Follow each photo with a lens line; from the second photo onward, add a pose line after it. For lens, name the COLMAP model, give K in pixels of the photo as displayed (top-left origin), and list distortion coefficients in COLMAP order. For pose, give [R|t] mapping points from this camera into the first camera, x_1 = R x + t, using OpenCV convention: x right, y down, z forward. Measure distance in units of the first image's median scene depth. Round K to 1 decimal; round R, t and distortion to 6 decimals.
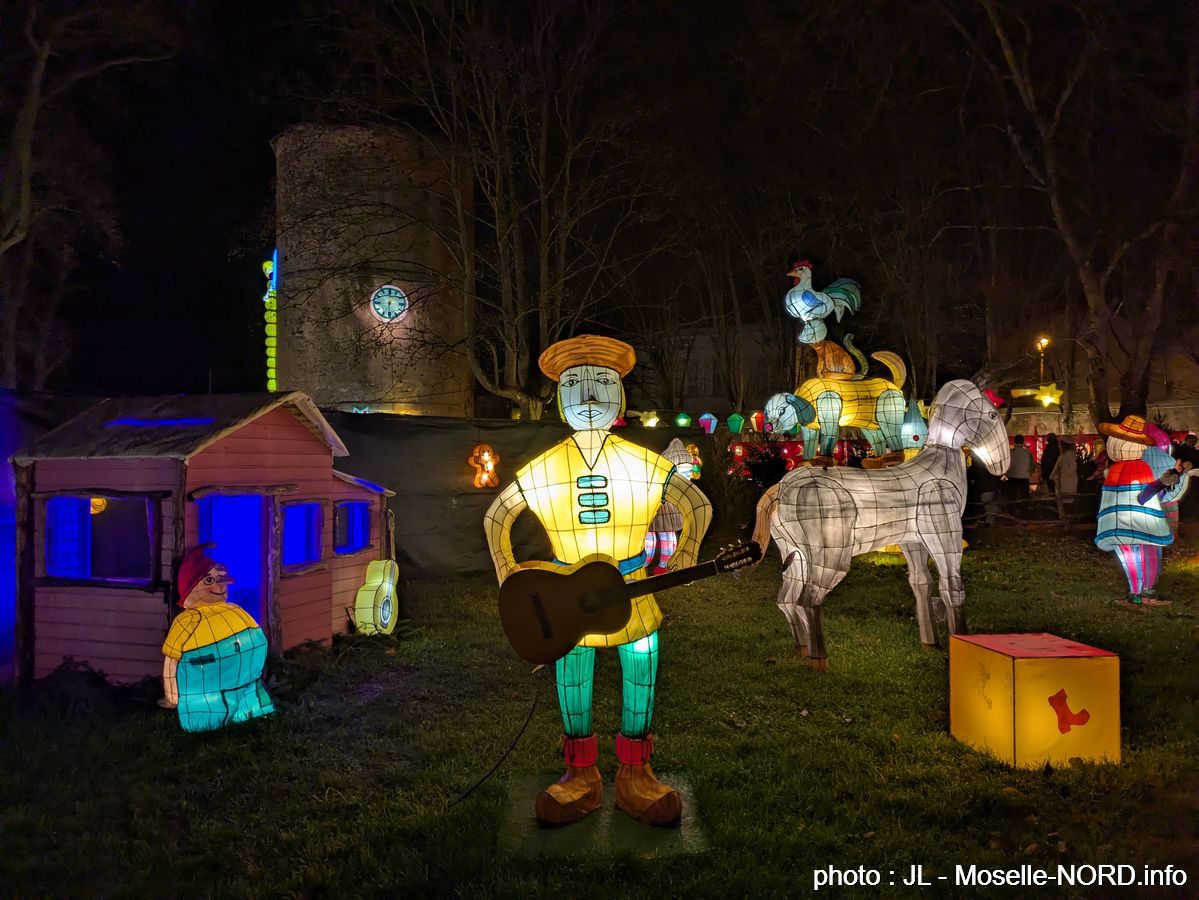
lens RADIAL K [[867.4, 0, 579.7], [0, 867.4, 449.8], [0, 0, 1]] dist [0.078341, -0.092924]
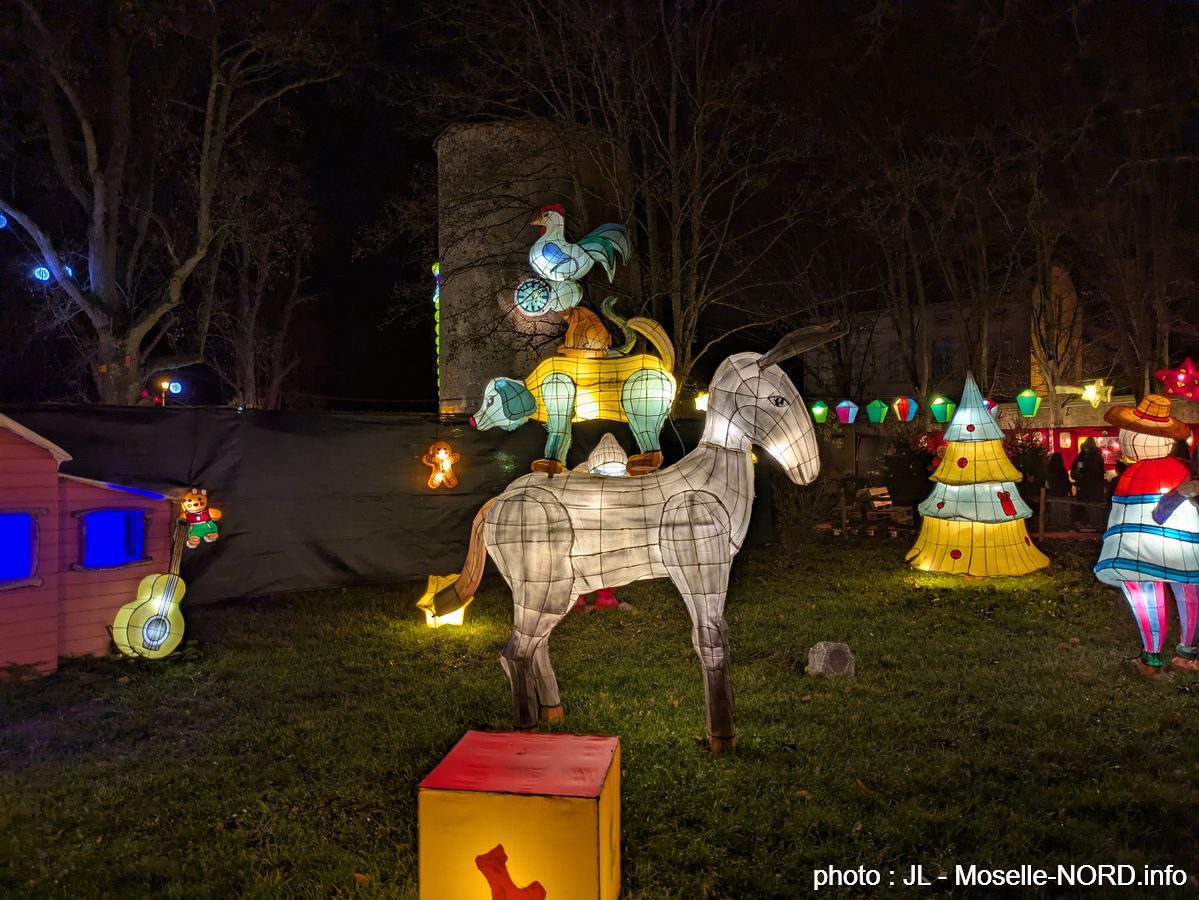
lens RADIAL K [[867.4, 0, 579.7], [0, 867.4, 449.8], [0, 0, 1]] dist [0.078341, -0.092924]
pose [[0.962519, -0.006039, -0.271147, 0.498243], [0.008684, 0.999926, 0.008558, -0.007109], [0.271075, -0.010592, 0.962500, 0.274558]]
